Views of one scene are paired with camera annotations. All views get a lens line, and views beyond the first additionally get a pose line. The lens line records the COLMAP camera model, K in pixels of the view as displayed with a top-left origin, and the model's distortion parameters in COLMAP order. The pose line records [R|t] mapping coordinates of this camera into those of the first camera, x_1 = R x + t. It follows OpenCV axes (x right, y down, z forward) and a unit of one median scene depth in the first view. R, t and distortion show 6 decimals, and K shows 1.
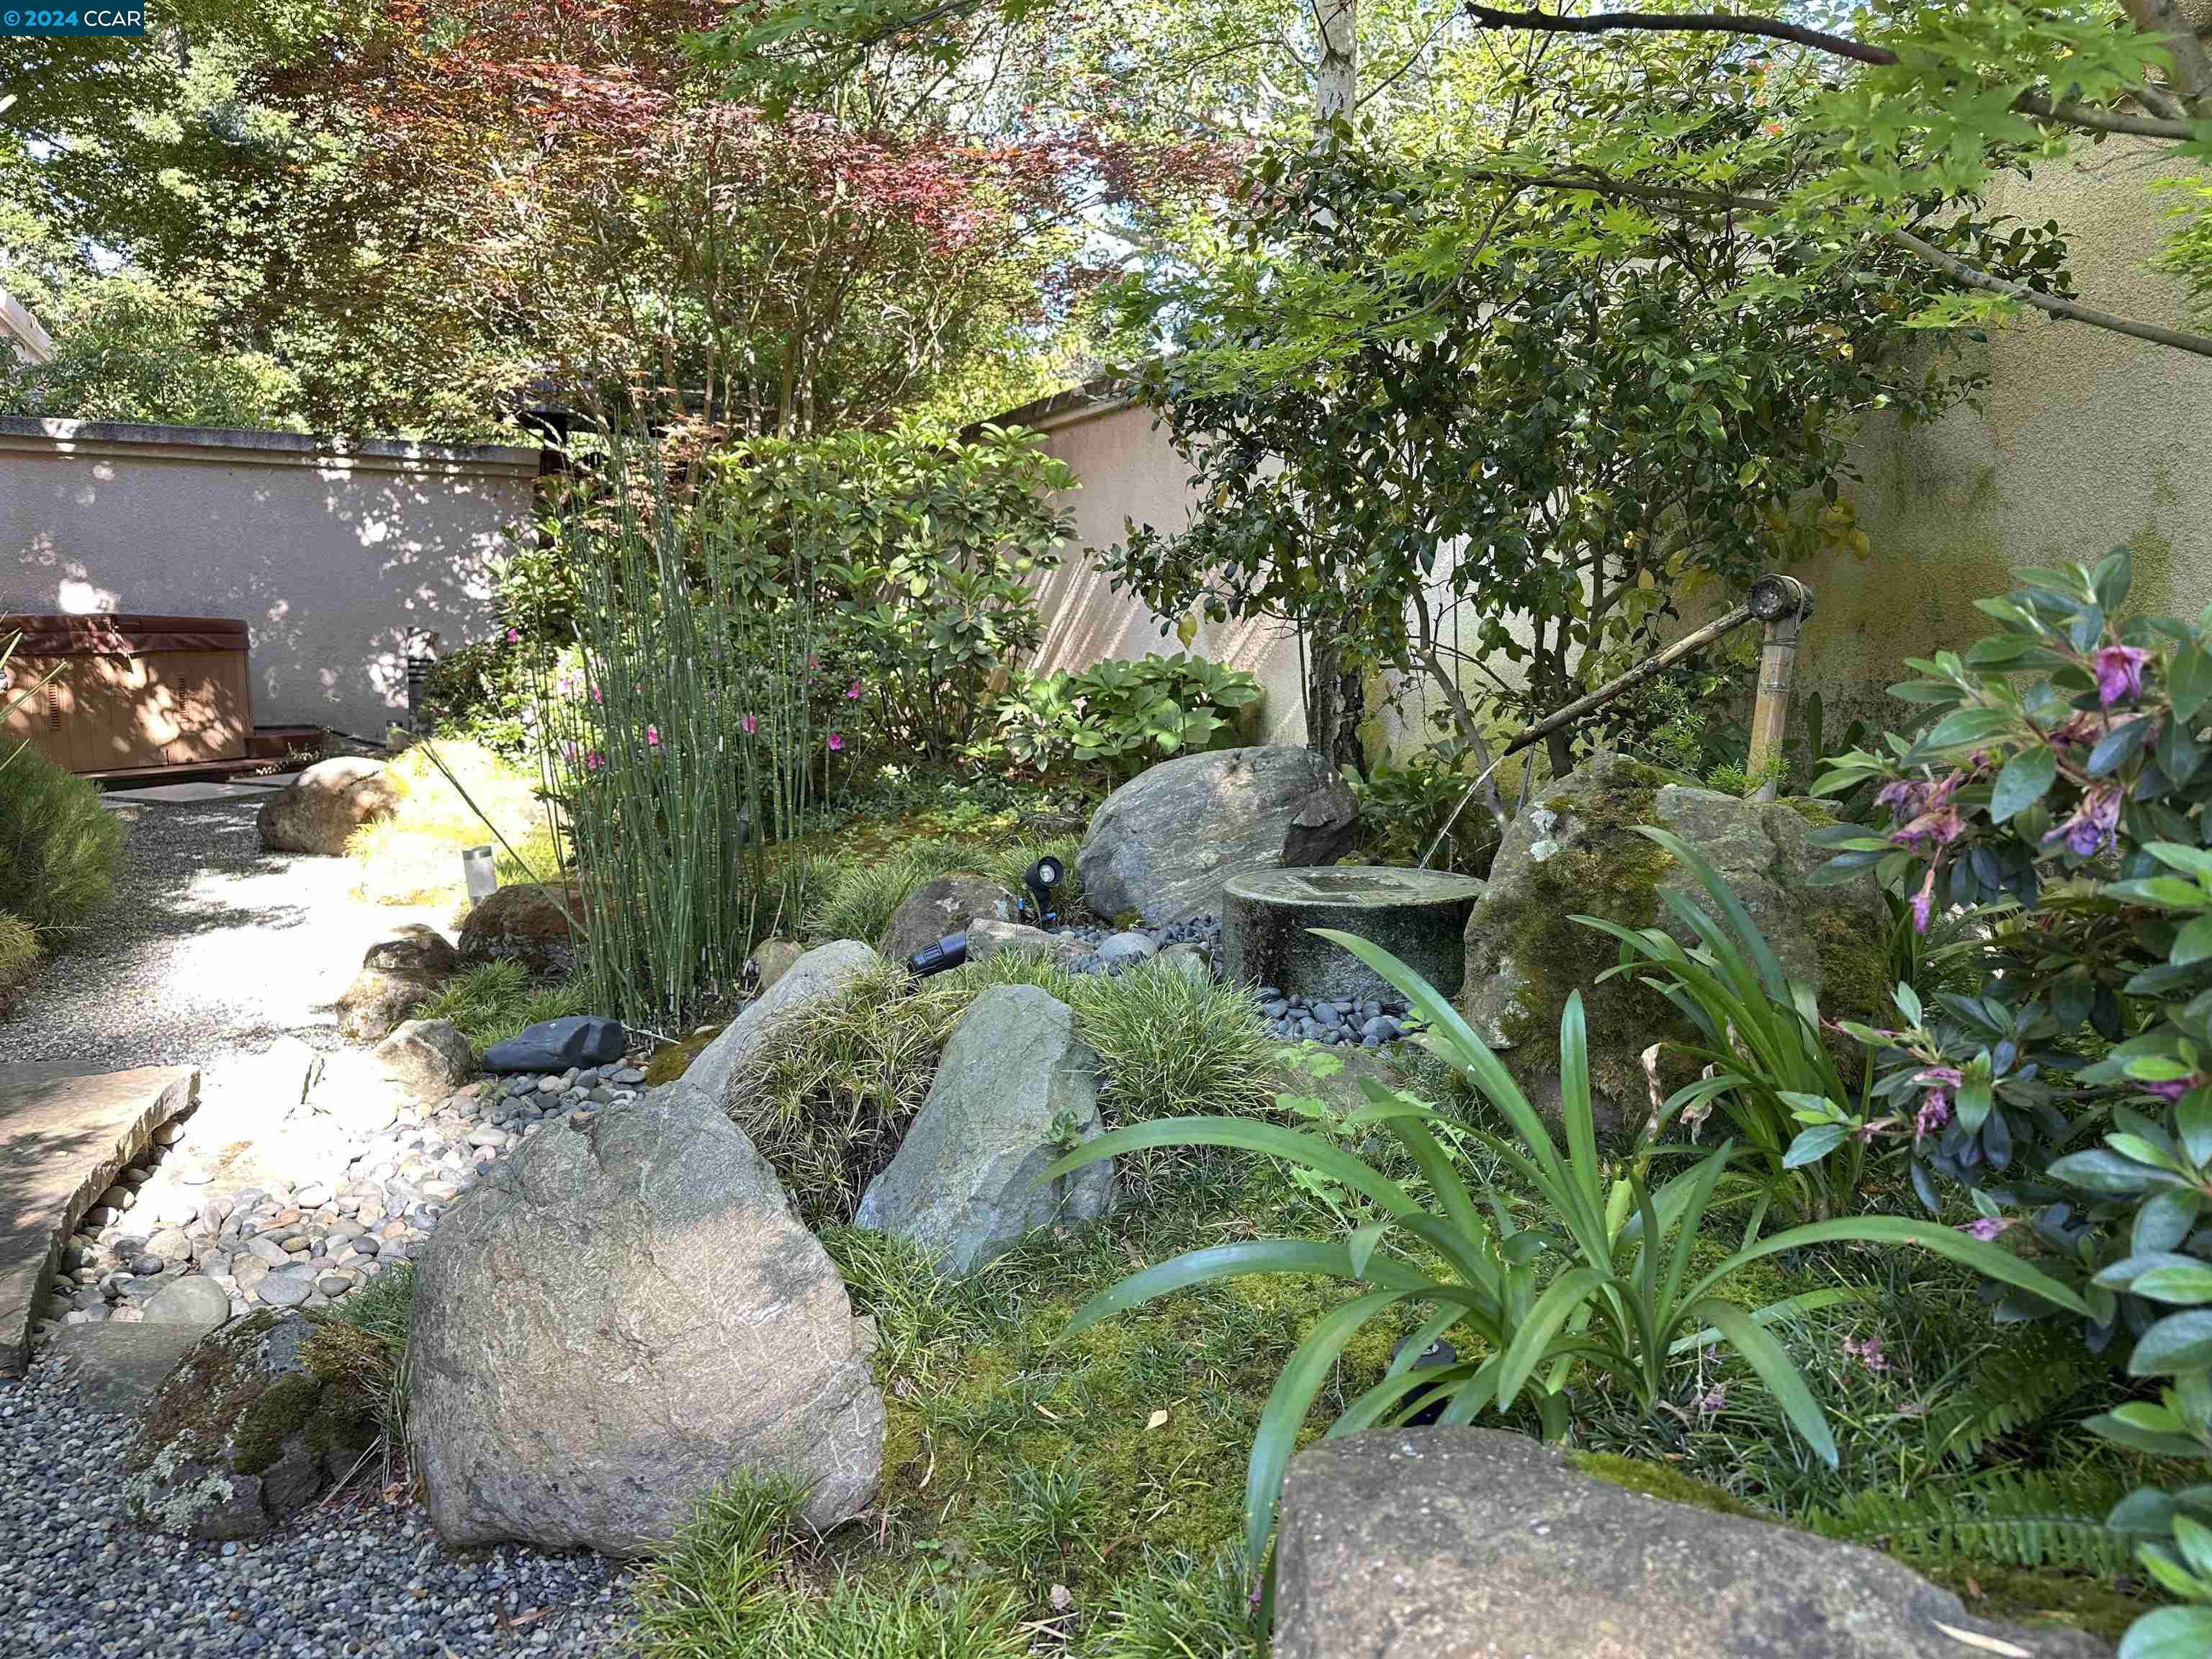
lens RADIAL K [[1577.7, 0, 1105.7], [0, 1577.7, 828.0], [0, 0, 1]] dist [-0.001529, -0.006019]
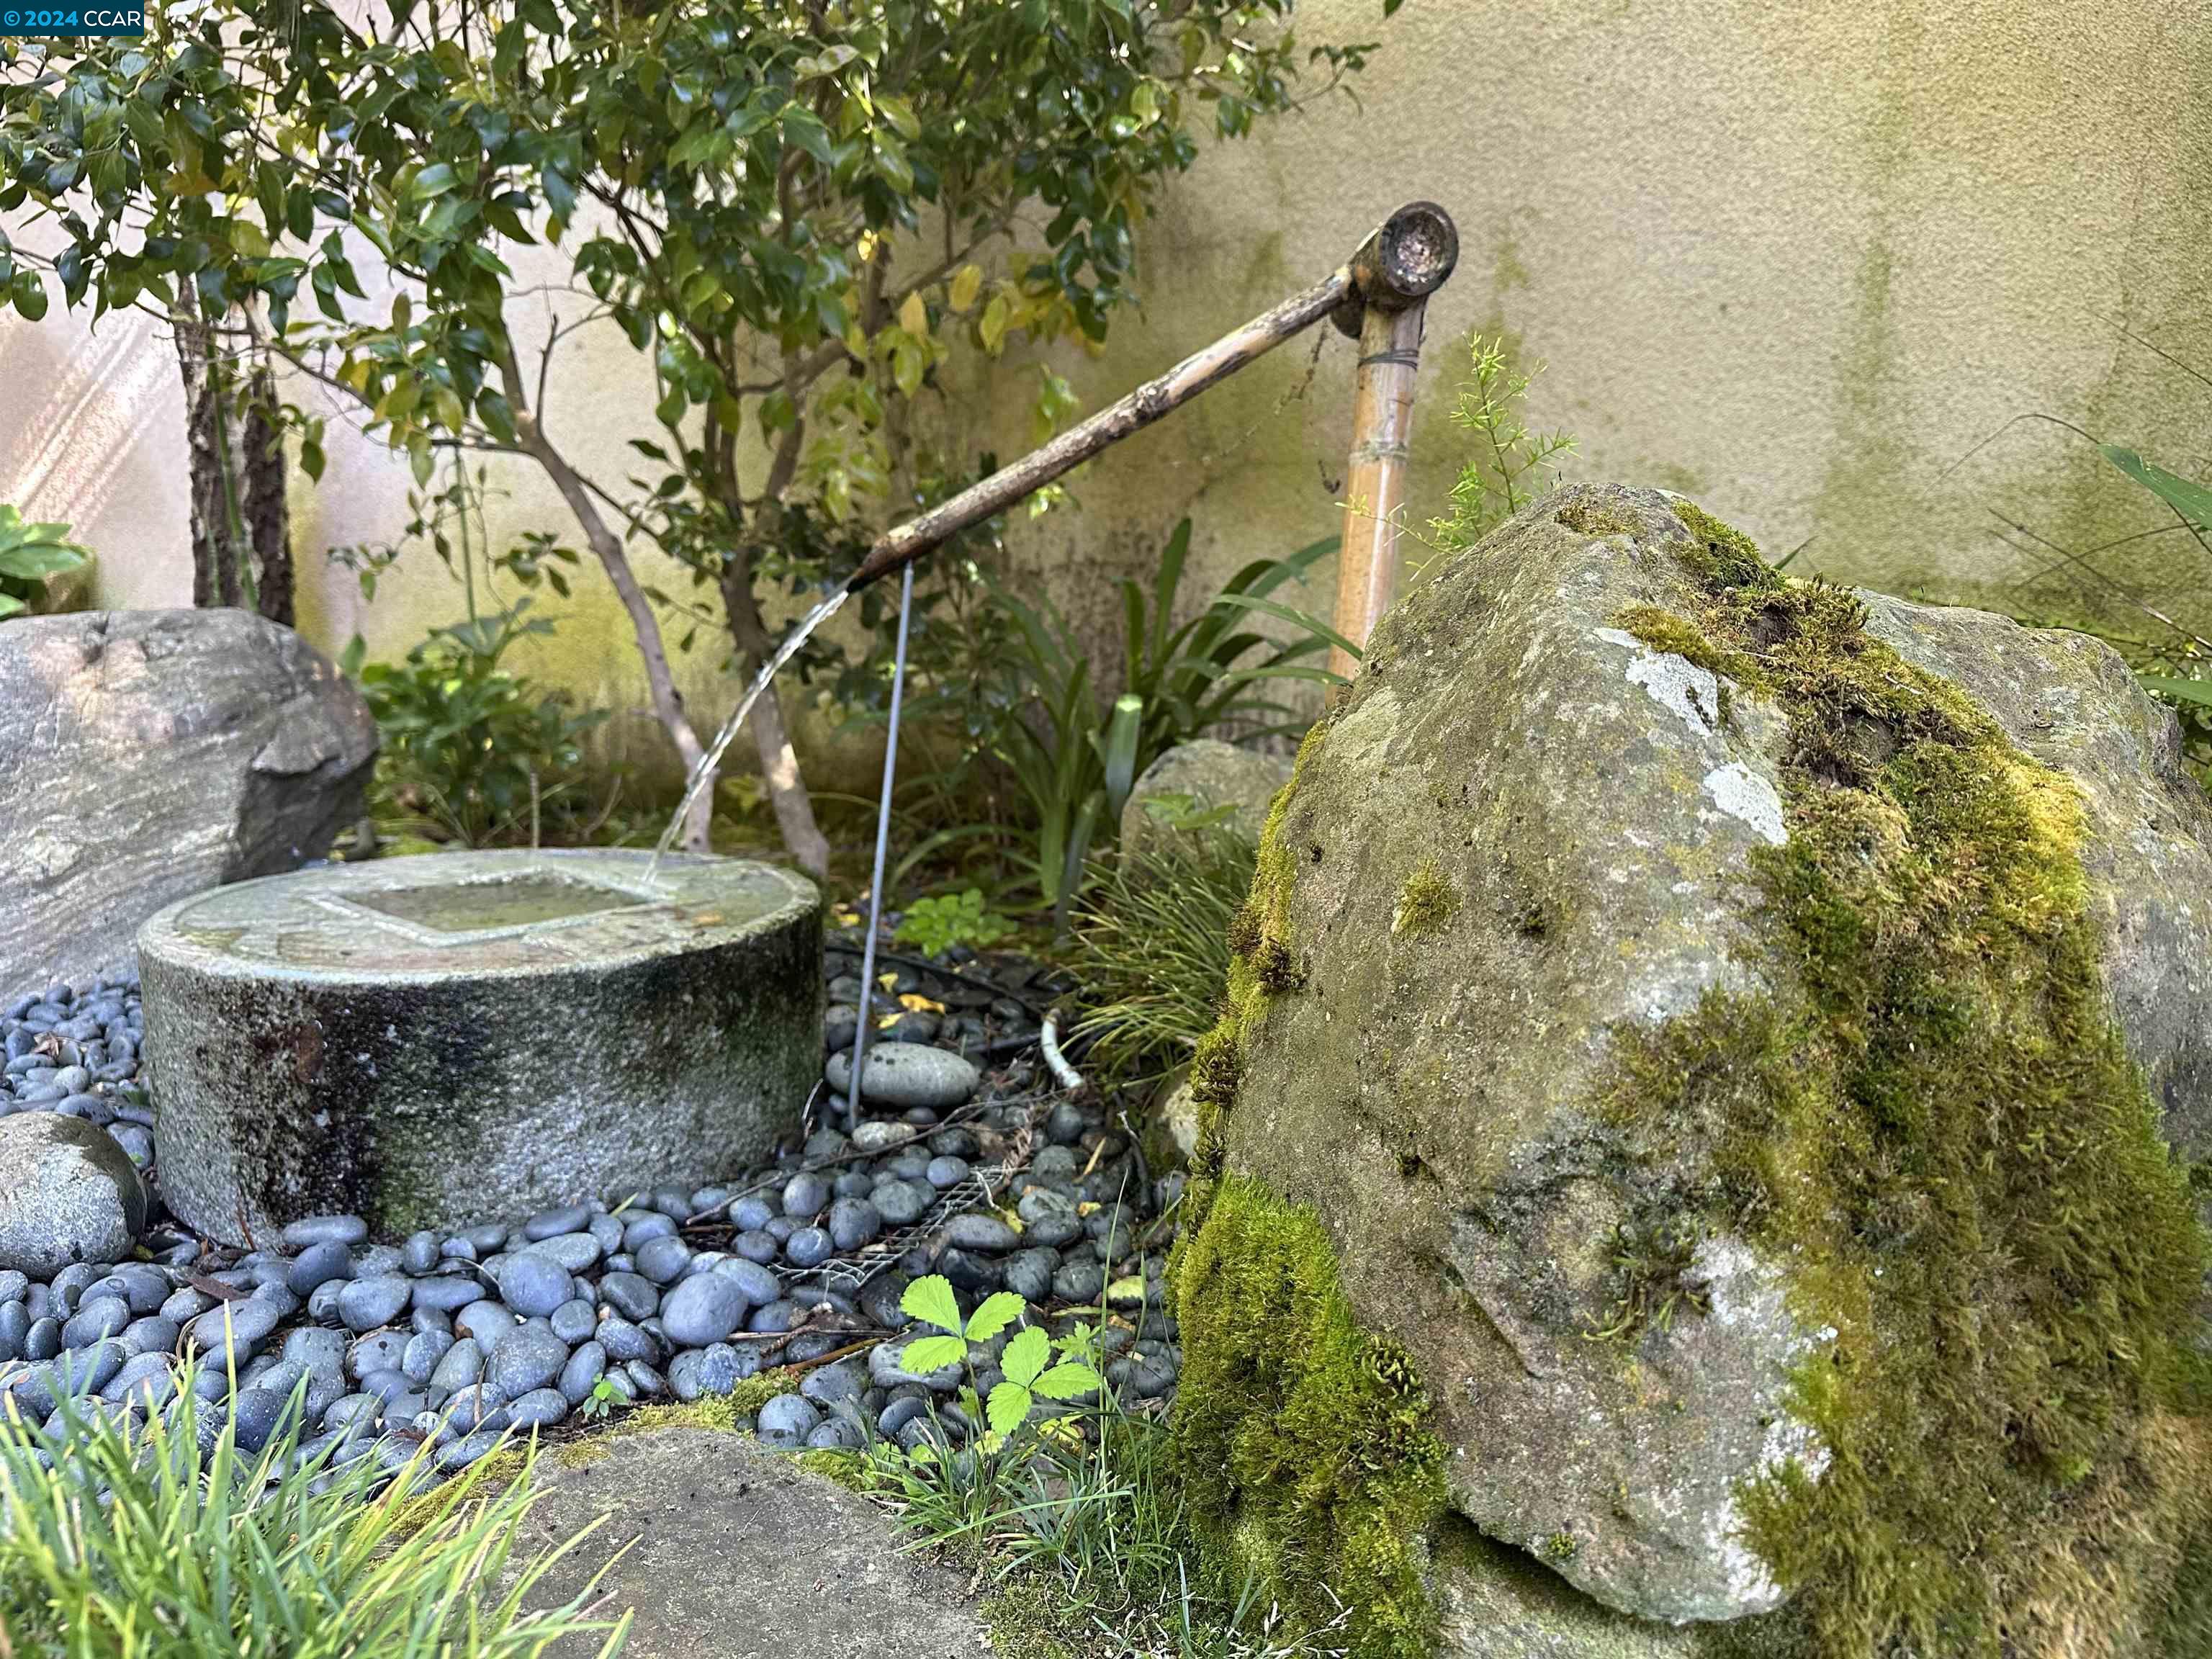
lens RADIAL K [[1577.7, 0, 1100.8], [0, 1577.7, 833.3], [0, 0, 1]] dist [-0.001529, -0.006019]
pose [[0.771500, -0.078743, 0.631337, 0.016133], [0.048283, 0.996696, 0.065310, -0.002082], [-0.634394, -0.019904, 0.772753, 0.531080]]
